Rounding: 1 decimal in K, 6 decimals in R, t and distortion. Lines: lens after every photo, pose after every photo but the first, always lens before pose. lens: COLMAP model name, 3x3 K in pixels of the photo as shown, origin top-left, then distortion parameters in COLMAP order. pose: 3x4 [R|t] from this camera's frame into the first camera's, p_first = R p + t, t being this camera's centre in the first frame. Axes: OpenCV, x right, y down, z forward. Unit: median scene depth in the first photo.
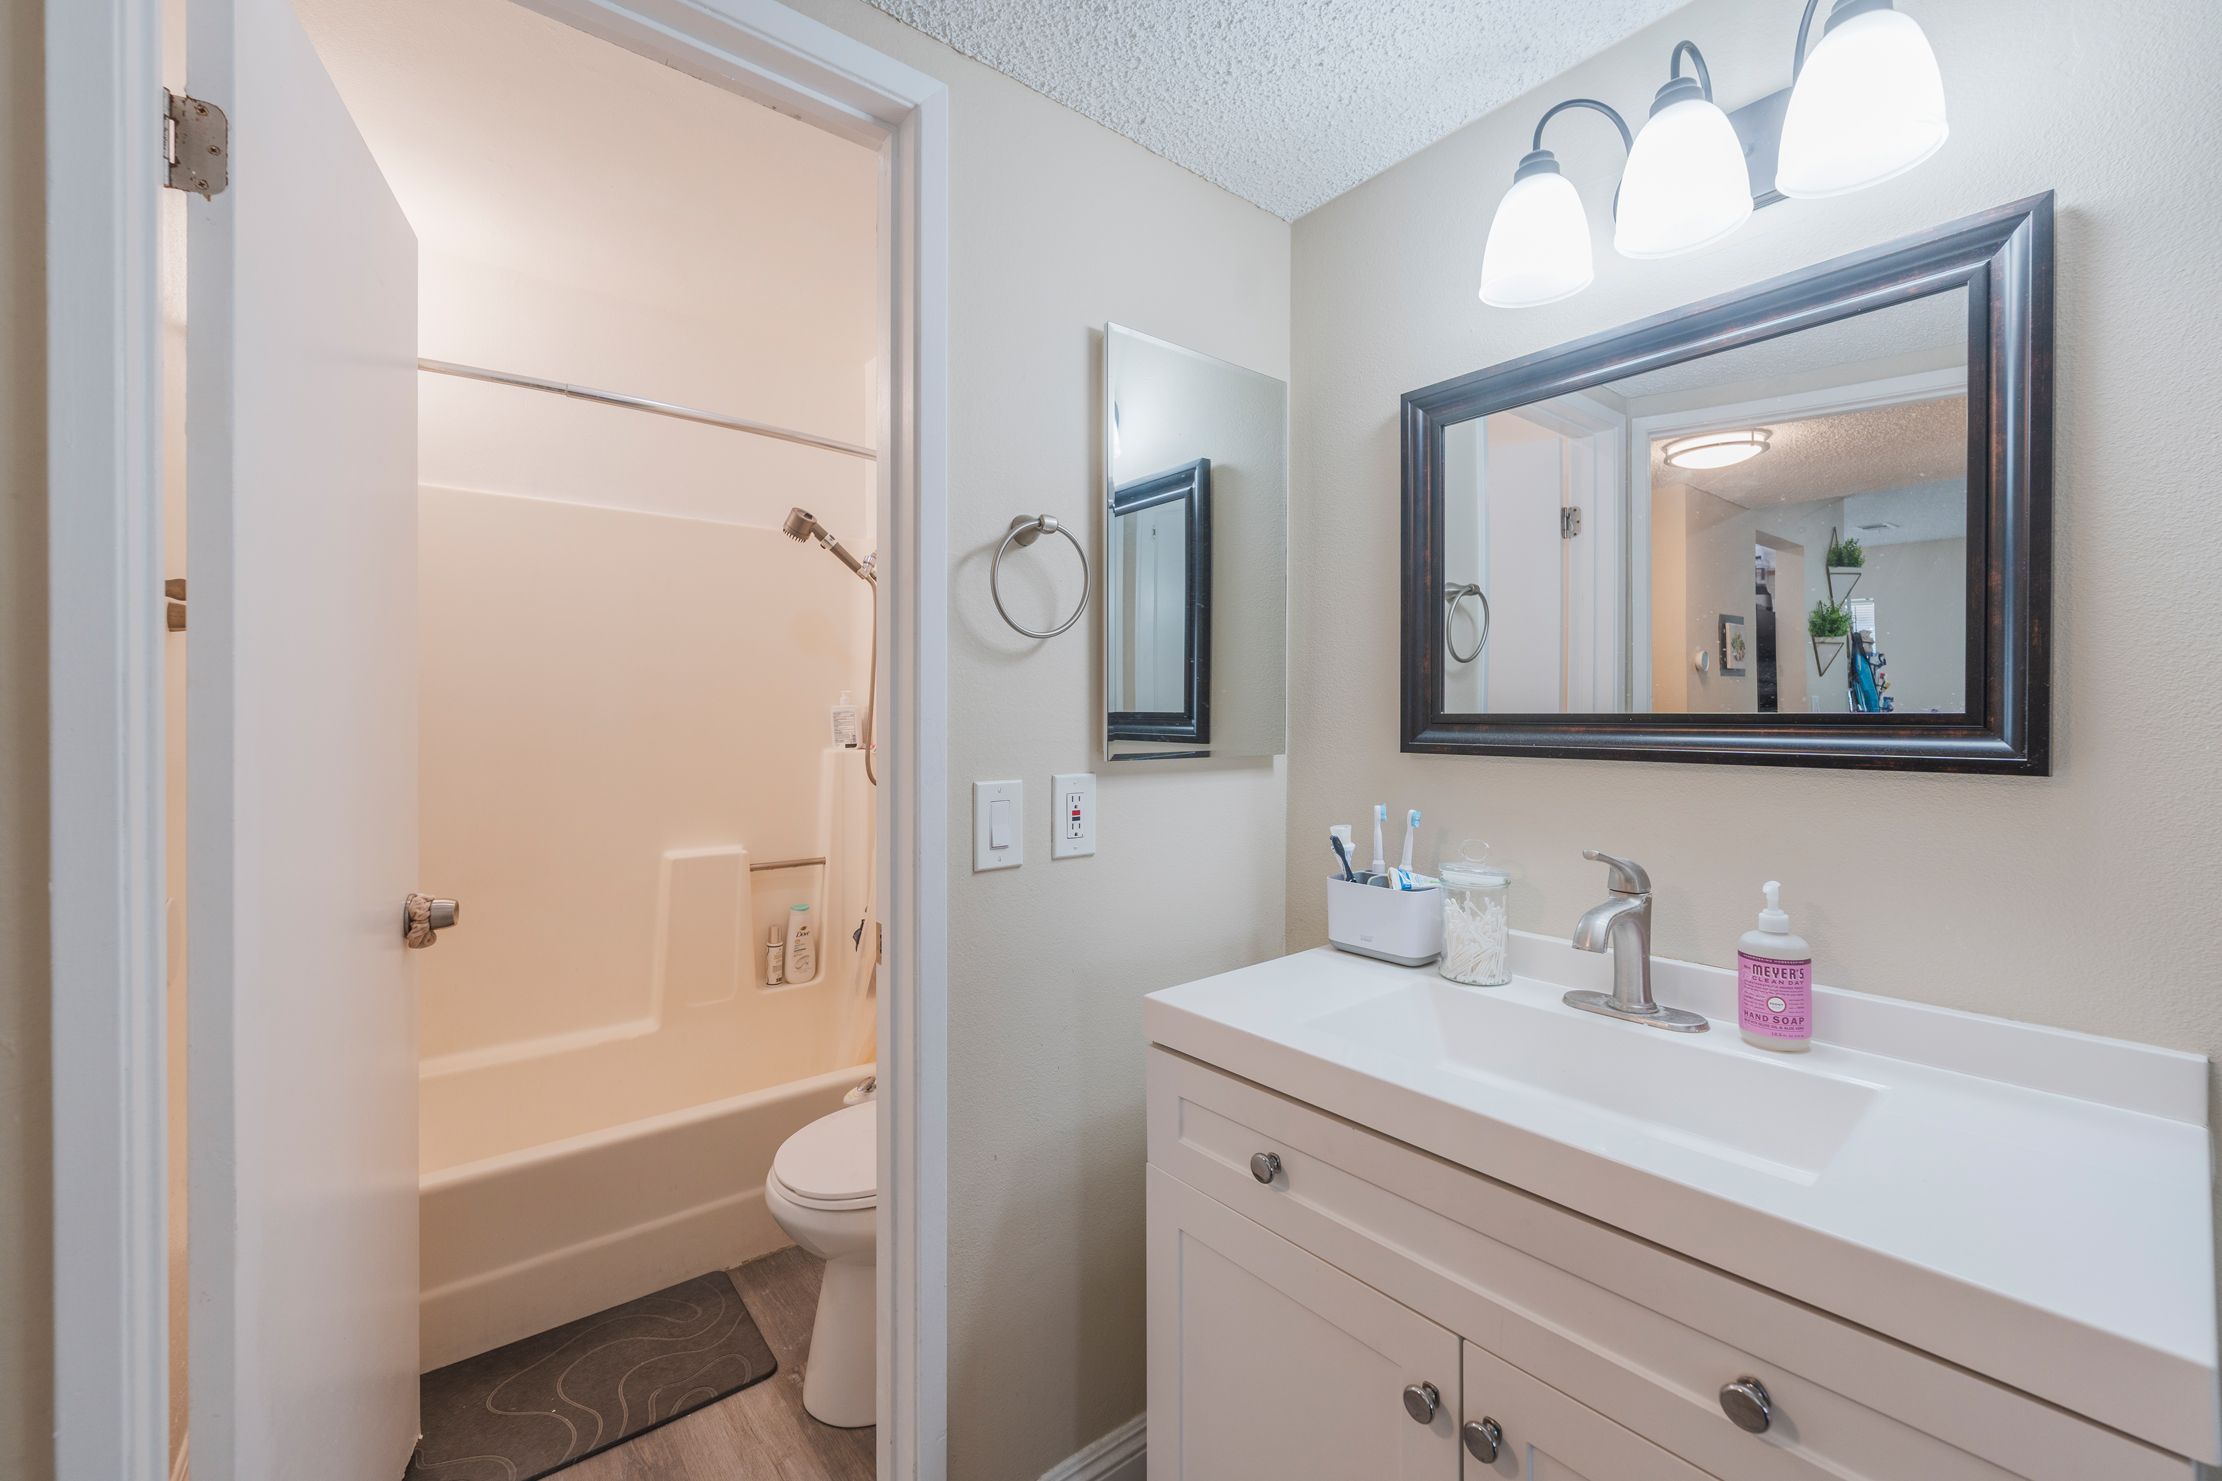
lens RADIAL K [[906.4, 0, 1120.0], [0, 906.4, 728.9], [0, 0, 1]] dist [0.001290, -0.000135]
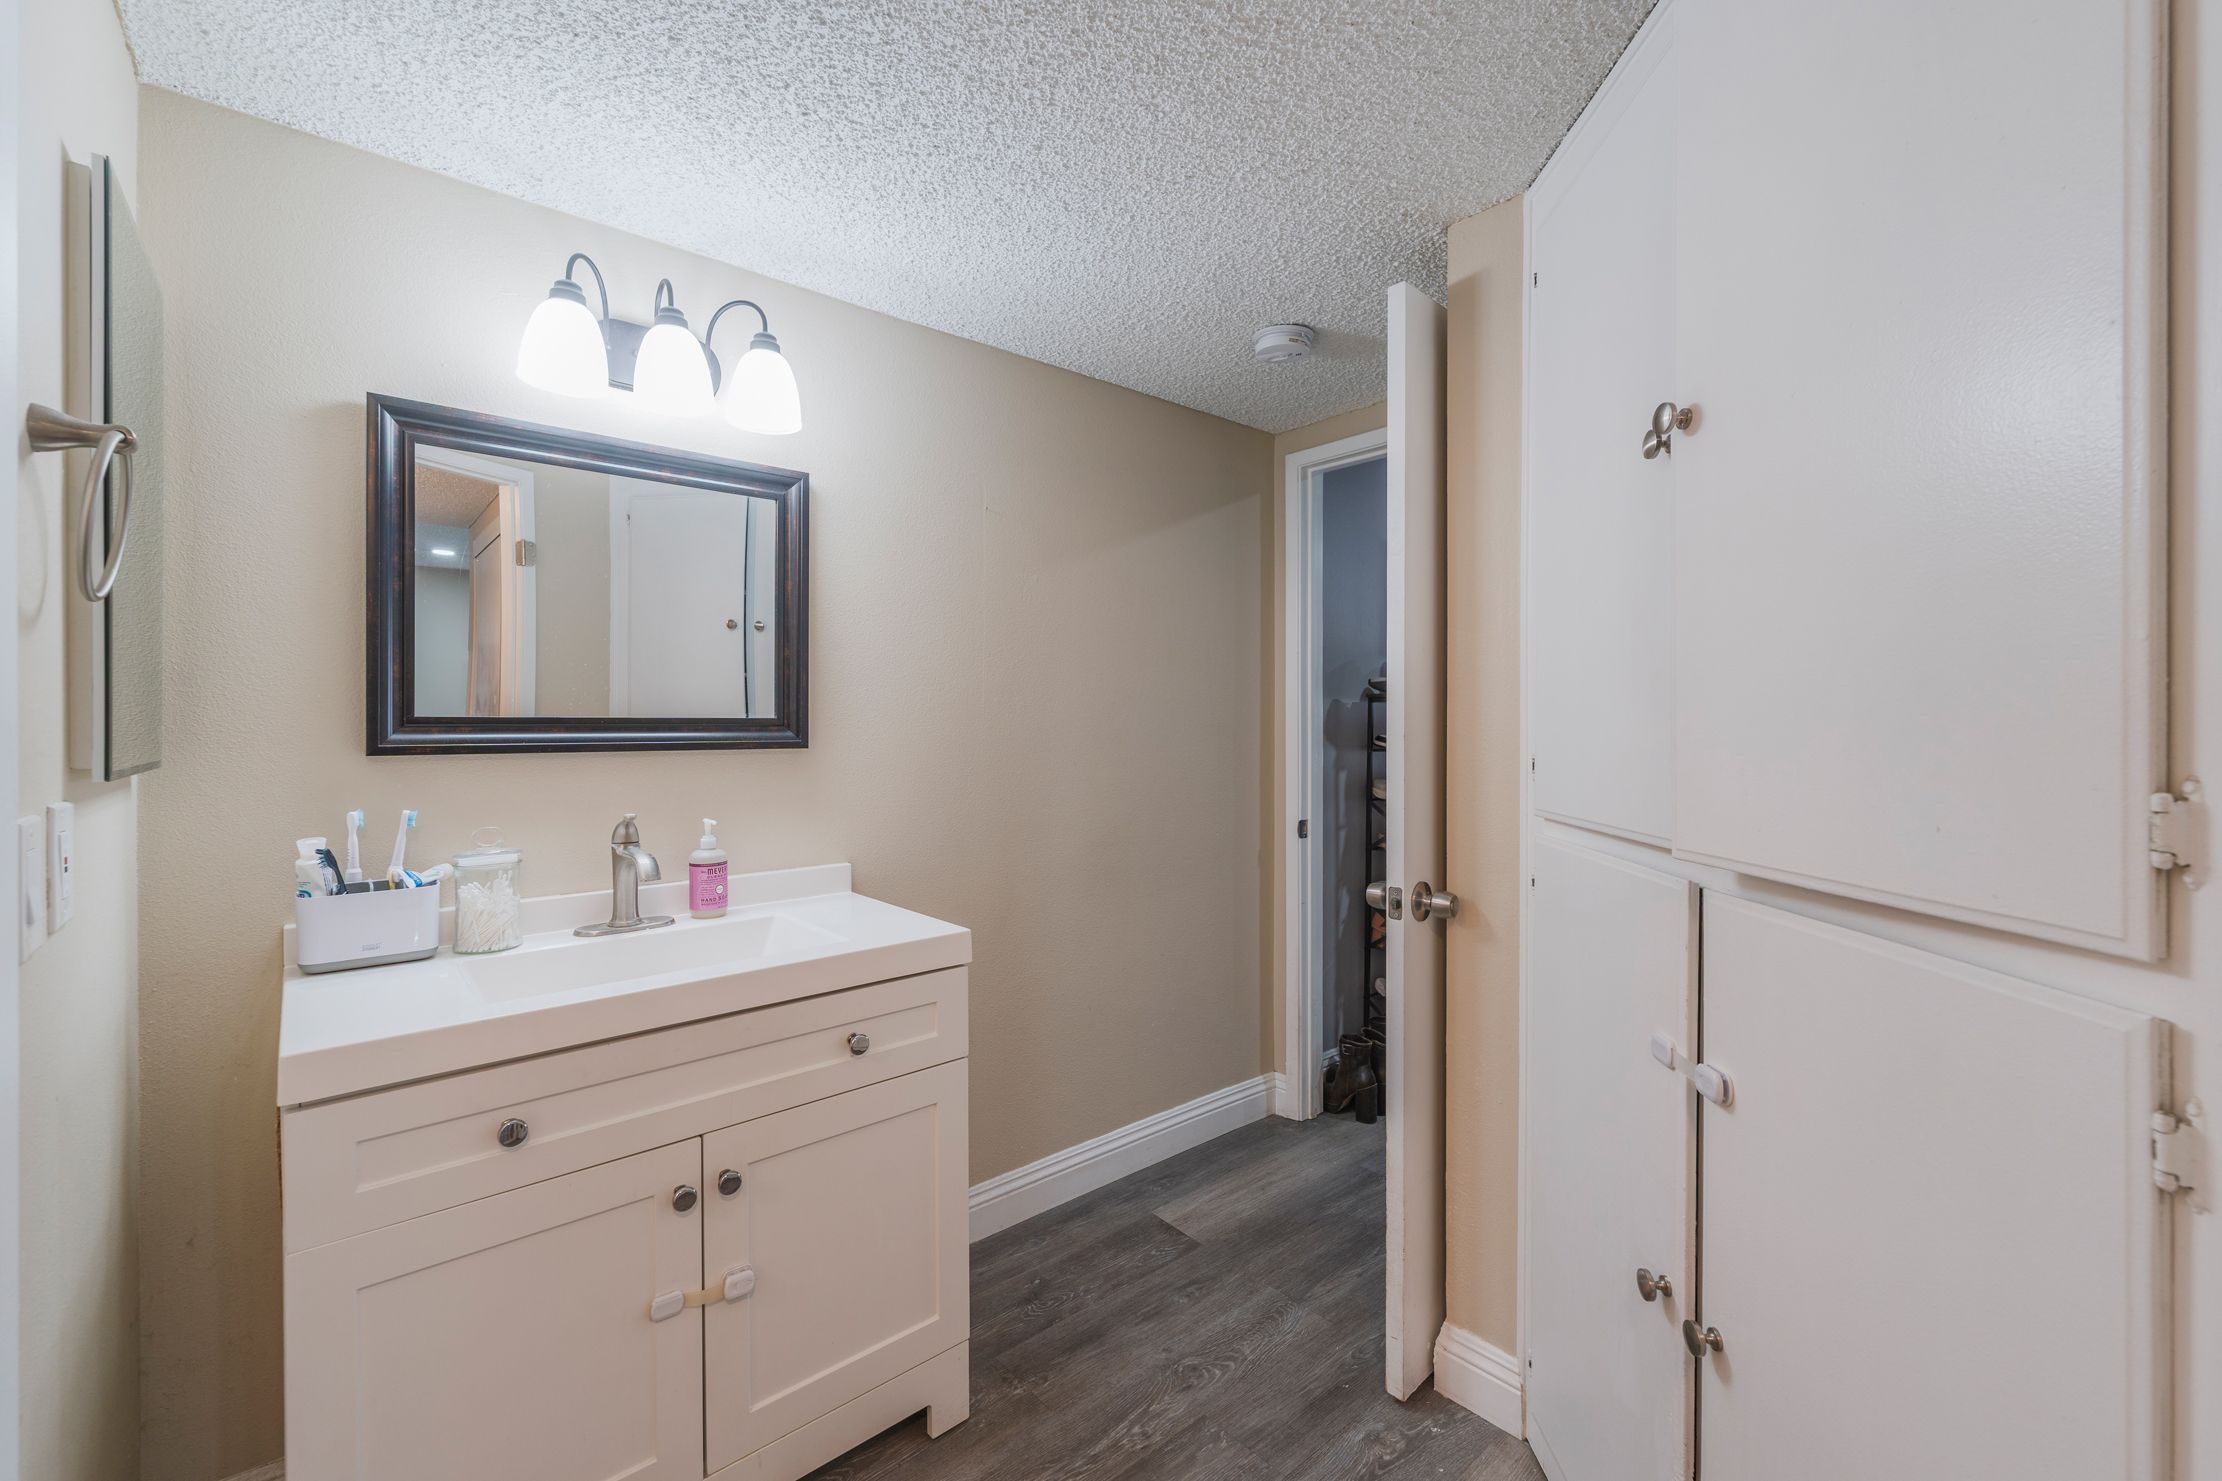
lens RADIAL K [[906.4, 0, 1108.9], [0, 906.4, 722.7], [0, 0, 1]] dist [0.001290, -0.000135]
pose [[-0.031004, -0.011545, 0.999453, -1.248822], [0.001097, 0.999932, 0.011585, -0.035880], [-0.999519, 0.001455, -0.030989, 0.400832]]
